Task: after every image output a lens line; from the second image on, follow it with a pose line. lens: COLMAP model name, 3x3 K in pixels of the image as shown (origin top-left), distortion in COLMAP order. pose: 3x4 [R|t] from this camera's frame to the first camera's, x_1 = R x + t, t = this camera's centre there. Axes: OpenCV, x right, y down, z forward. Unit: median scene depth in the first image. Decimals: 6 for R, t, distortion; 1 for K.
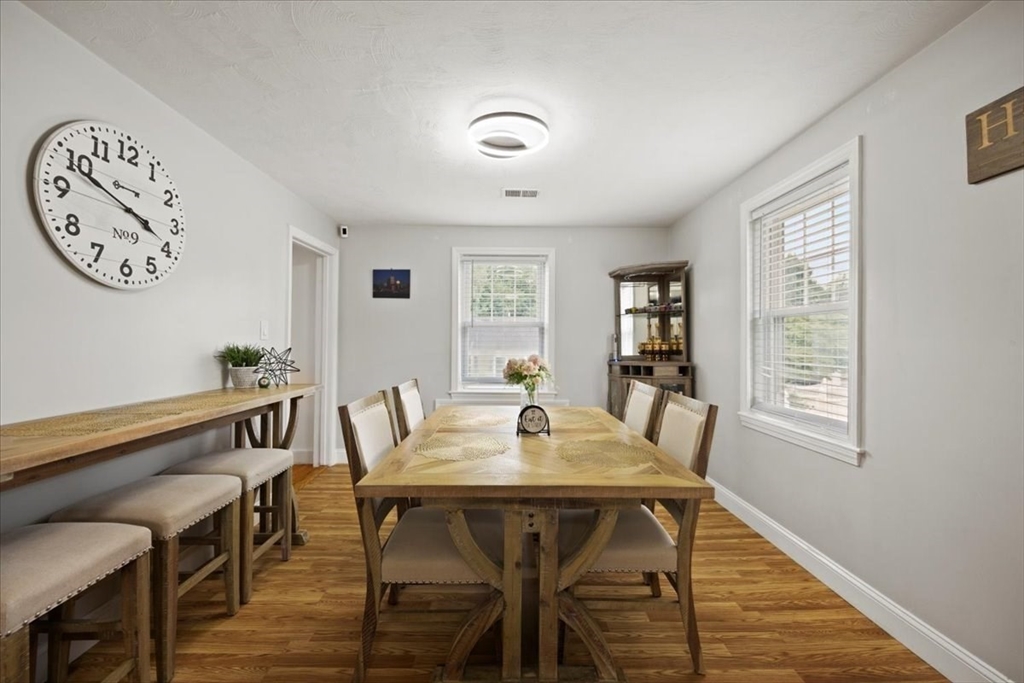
lens RADIAL K [[415.8, 0, 509.2], [0, 415.8, 340.8], [0, 0, 1]] dist [-0.001466, 0.000664]
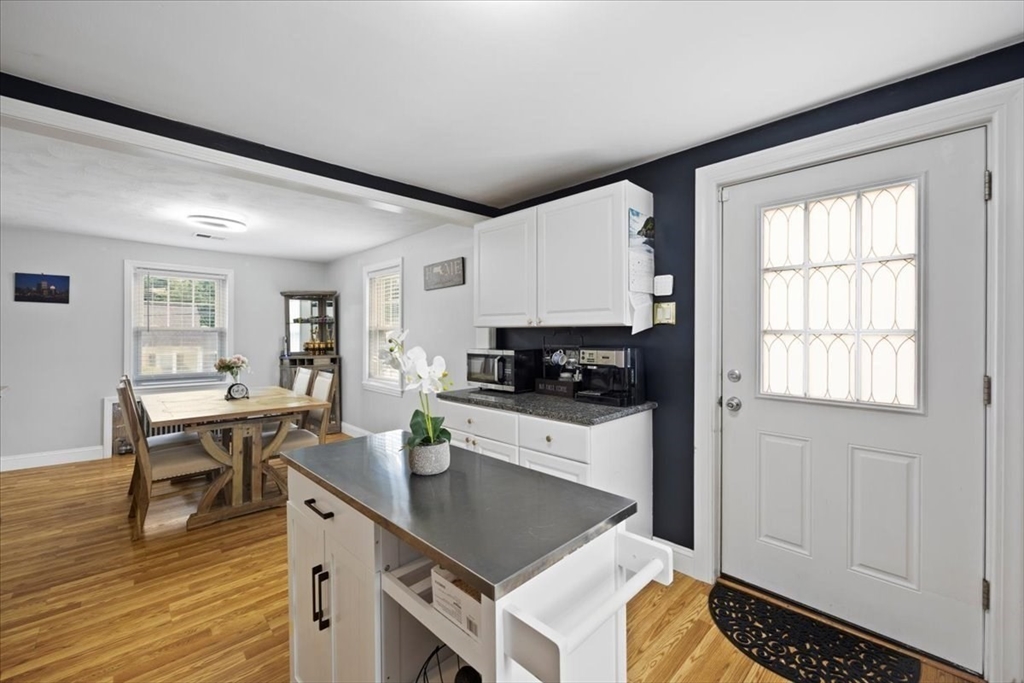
lens RADIAL K [[415.8, 0, 514.2], [0, 415.8, 333.7], [0, 0, 1]] dist [-0.001466, 0.000664]
pose [[0.723078, -0.000731, 0.690766, -0.307044], [-0.000709, 0.999998, 0.001801, -0.059568], [-0.690766, -0.001792, 0.723076, -1.073610]]
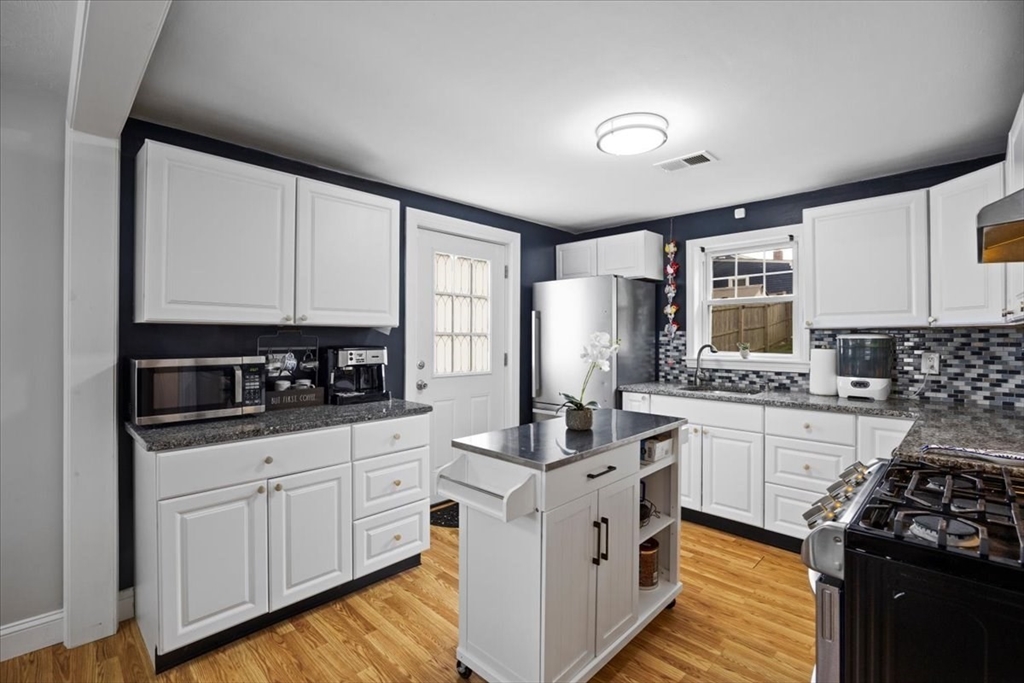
lens RADIAL K [[465.8, 0, 517.0], [0, 465.8, 337.1], [0, 0, 1]] dist [-0.010384, 0.000676]
pose [[-0.718722, -0.006667, 0.695265, -0.577387], [-0.008611, 0.999963, 0.000688, -0.053600], [-0.695244, -0.005493, -0.718753, 0.269592]]
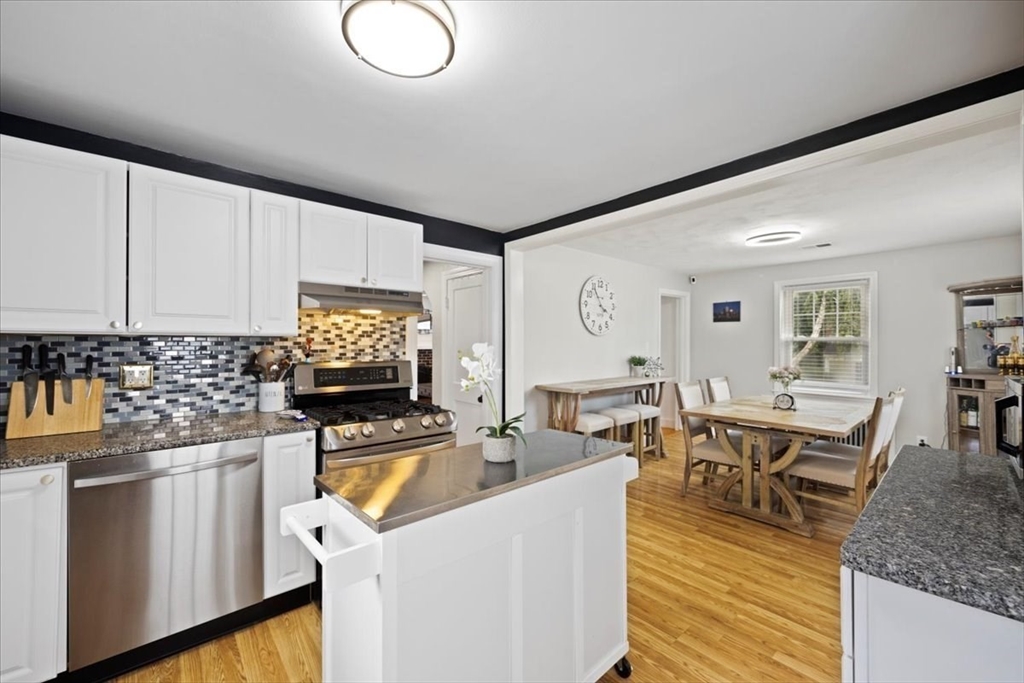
lens RADIAL K [[415.8, 0, 513.7], [0, 415.8, 338.7], [0, 0, 1]] dist [-0.001466, 0.000664]
pose [[0.666961, -0.011463, -0.745004, 0.598753], [0.004896, 0.999927, -0.011003, -0.065175], [0.745076, 0.003691, 0.666969, -1.027446]]
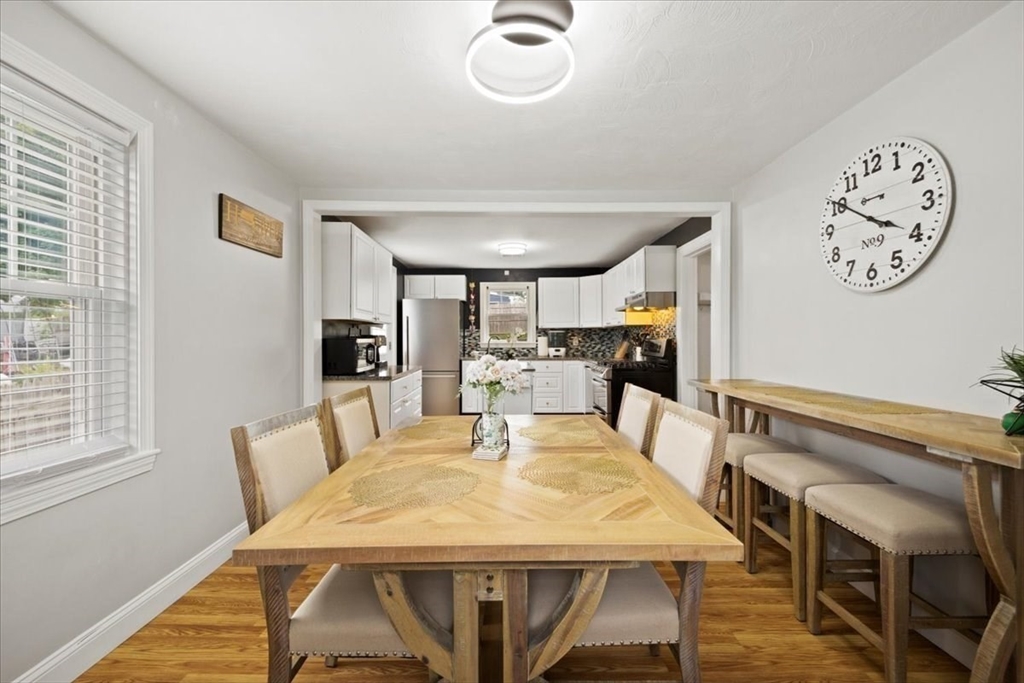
lens RADIAL K [[431.0, 0, 507.4], [0, 431.0, 338.2], [0, 0, 1]] dist [0.009248, -0.000762]
pose [[-0.999976, -0.001839, 0.006705, 0.015717], [-0.001867, 0.999990, -0.004158, 0.002852], [-0.006697, -0.004170, -0.999969, 1.840024]]
